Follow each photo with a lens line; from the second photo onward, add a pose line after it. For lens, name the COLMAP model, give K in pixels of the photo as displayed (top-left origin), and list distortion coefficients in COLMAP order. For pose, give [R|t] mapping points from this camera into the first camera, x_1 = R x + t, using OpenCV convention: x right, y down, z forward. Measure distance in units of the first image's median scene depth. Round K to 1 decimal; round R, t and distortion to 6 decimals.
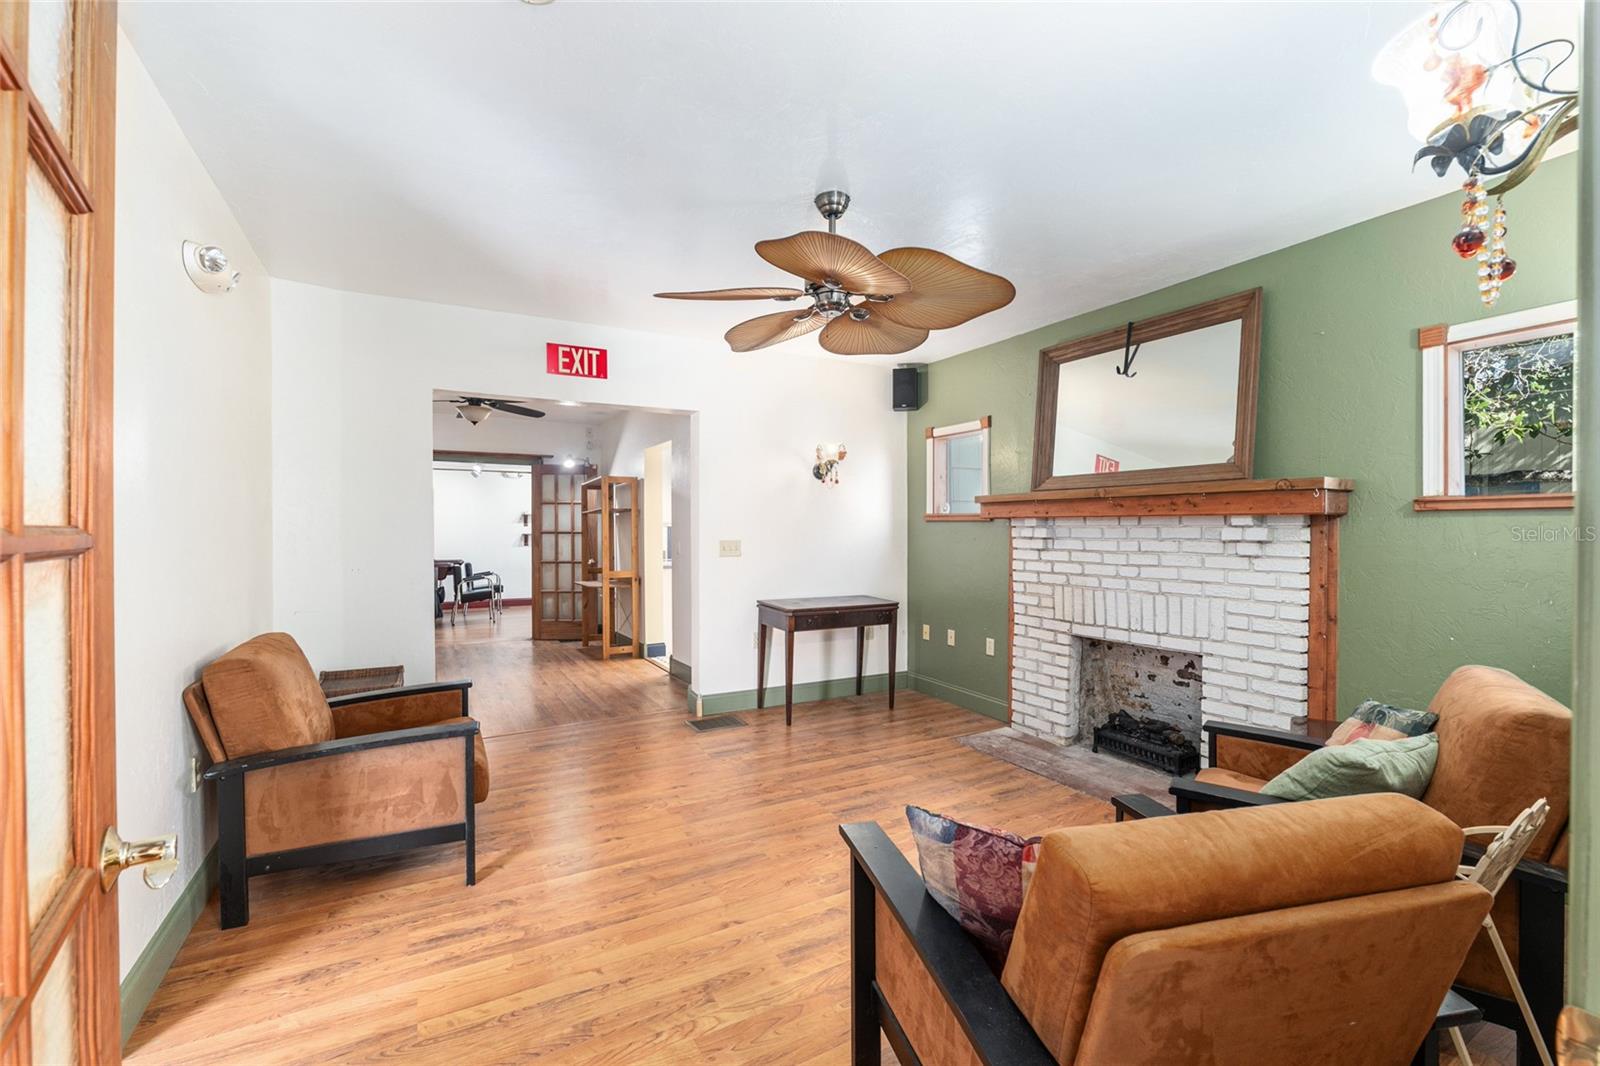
lens RADIAL K [[656.0, 0, 800.2], [0, 656.0, 530.6], [0, 0, 1]] dist [-0.004359, -0.000076]
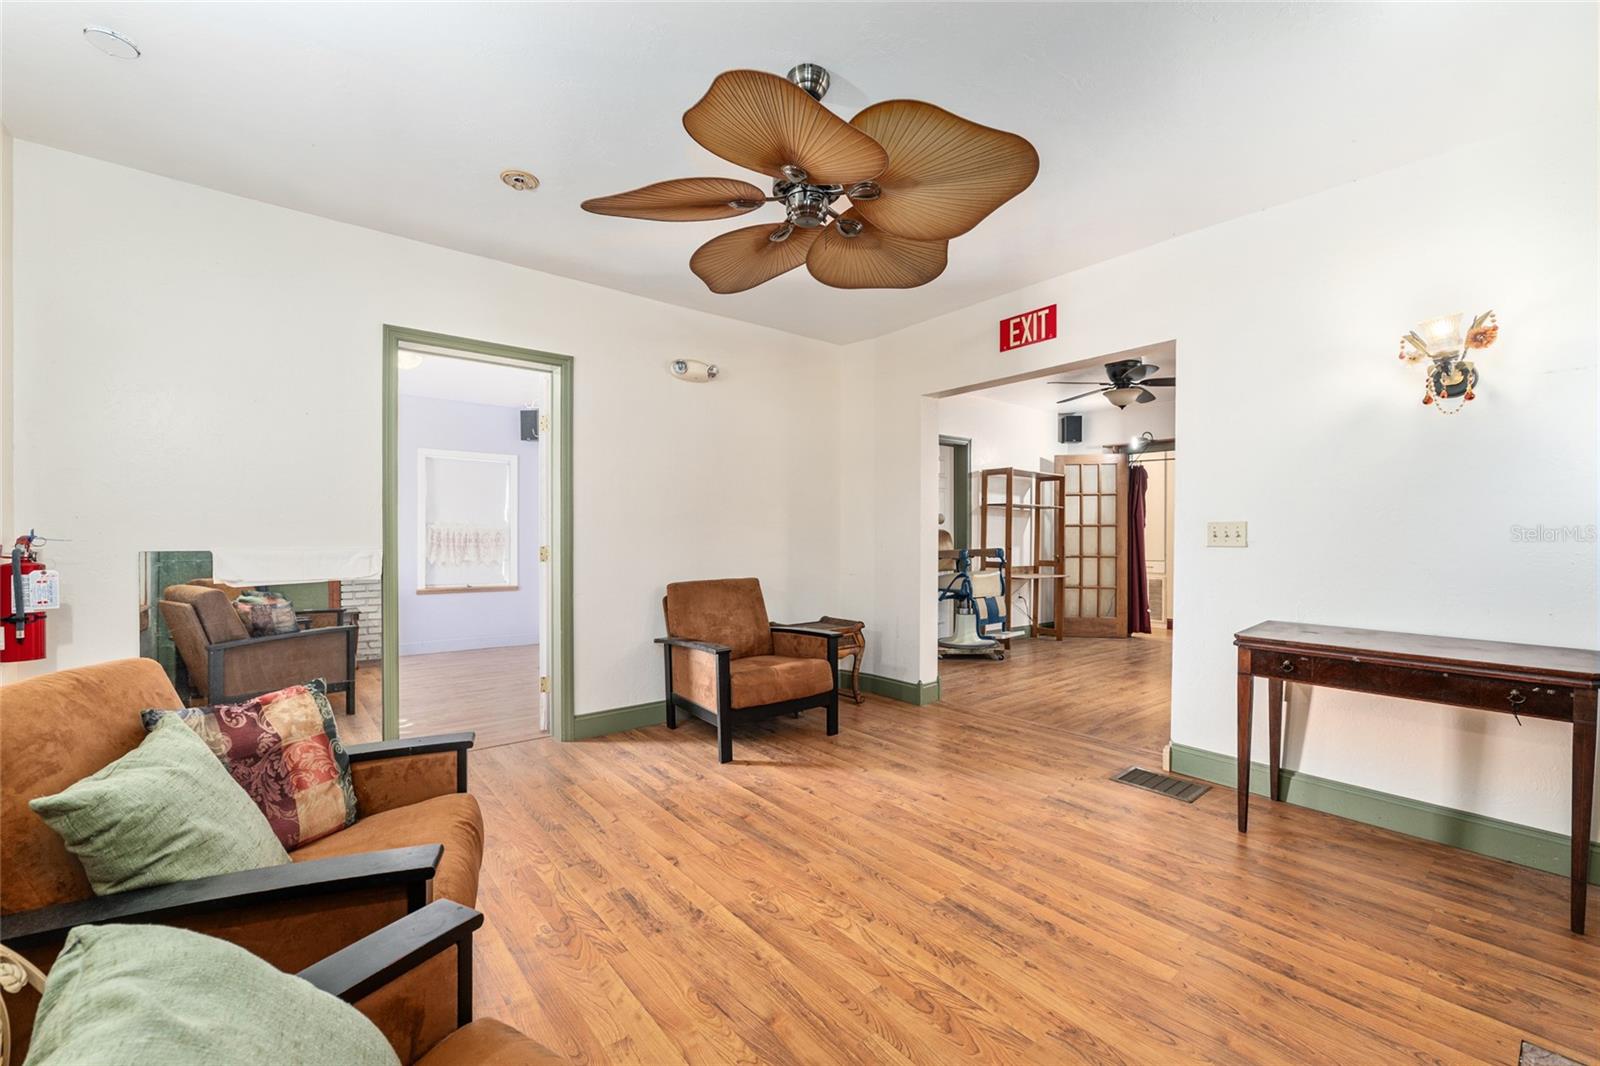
lens RADIAL K [[656.0, 0, 794.8], [0, 656.0, 538.4], [0, 0, 1]] dist [-0.004359, -0.000076]
pose [[0.170452, 0.007068, -0.985341, 0.559106], [-0.000024, 0.999974, 0.007168, 0.031714], [0.985366, -0.001198, 0.170447, 0.567160]]
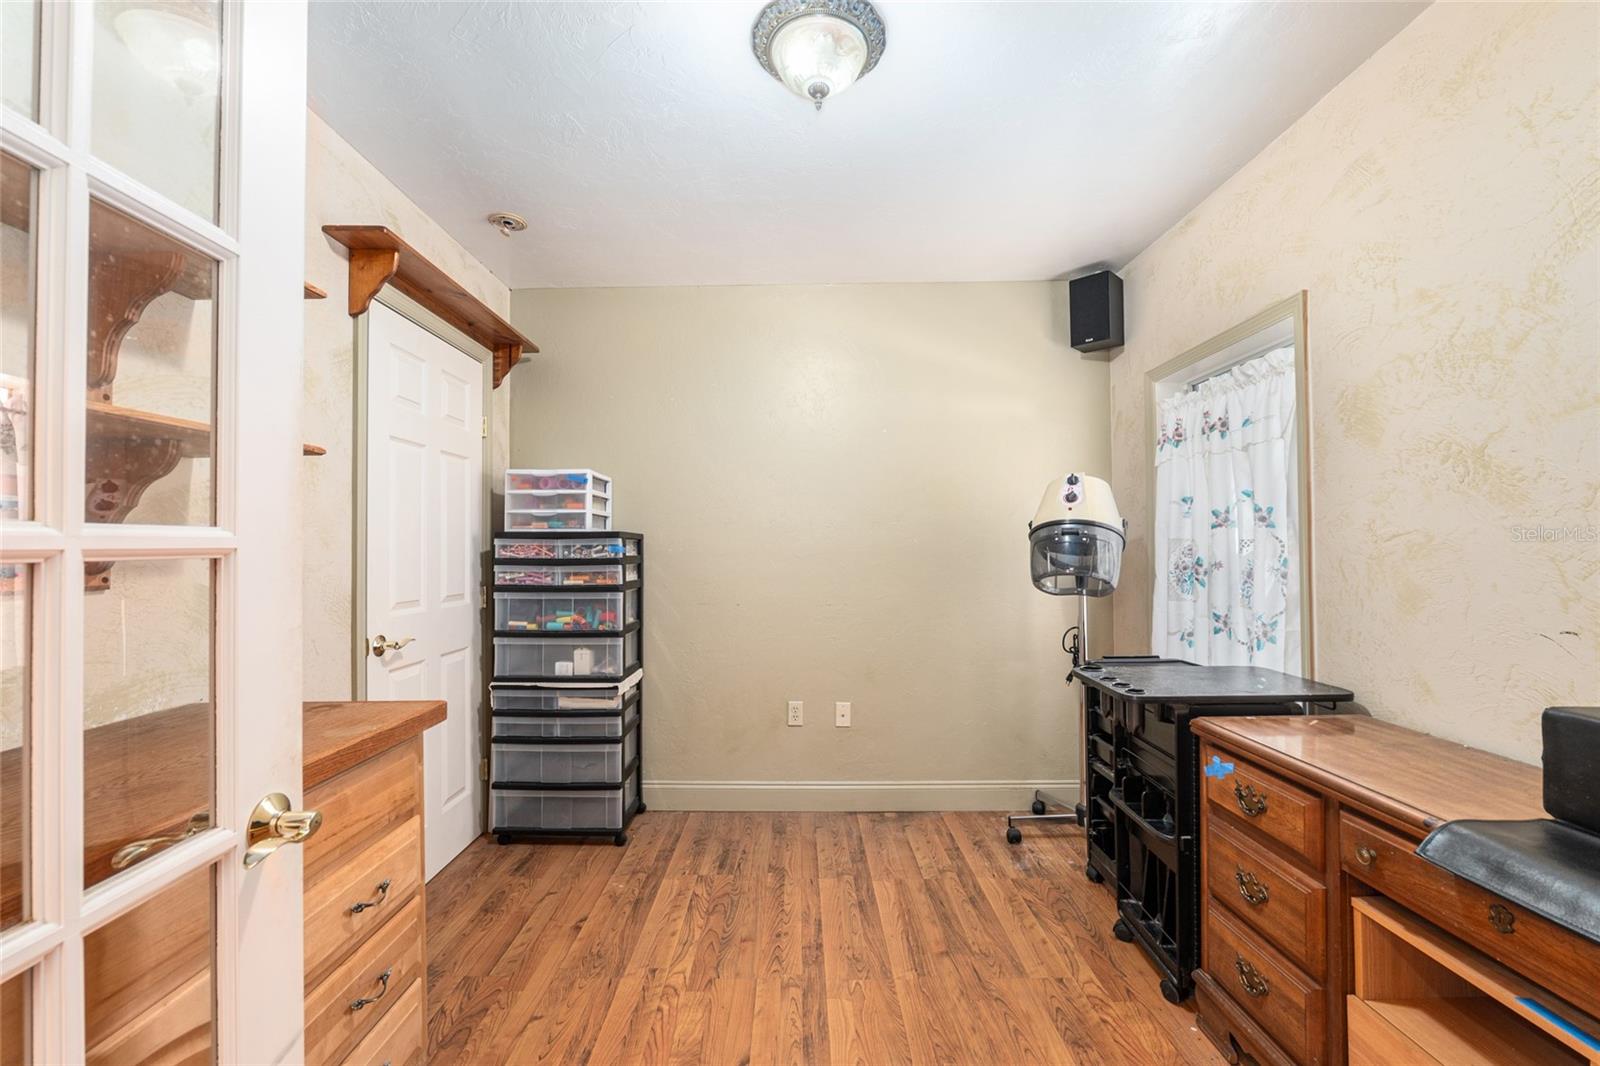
lens RADIAL K [[656.0, 0, 801.8], [0, 656.0, 543.3], [0, 0, 1]] dist [-0.004359, -0.000076]
pose [[0.466713, 0.010992, 0.884341, -0.680453], [-0.000040, 0.999923, -0.012407, 0.002903], [-0.884409, 0.005755, 0.466677, 0.669503]]
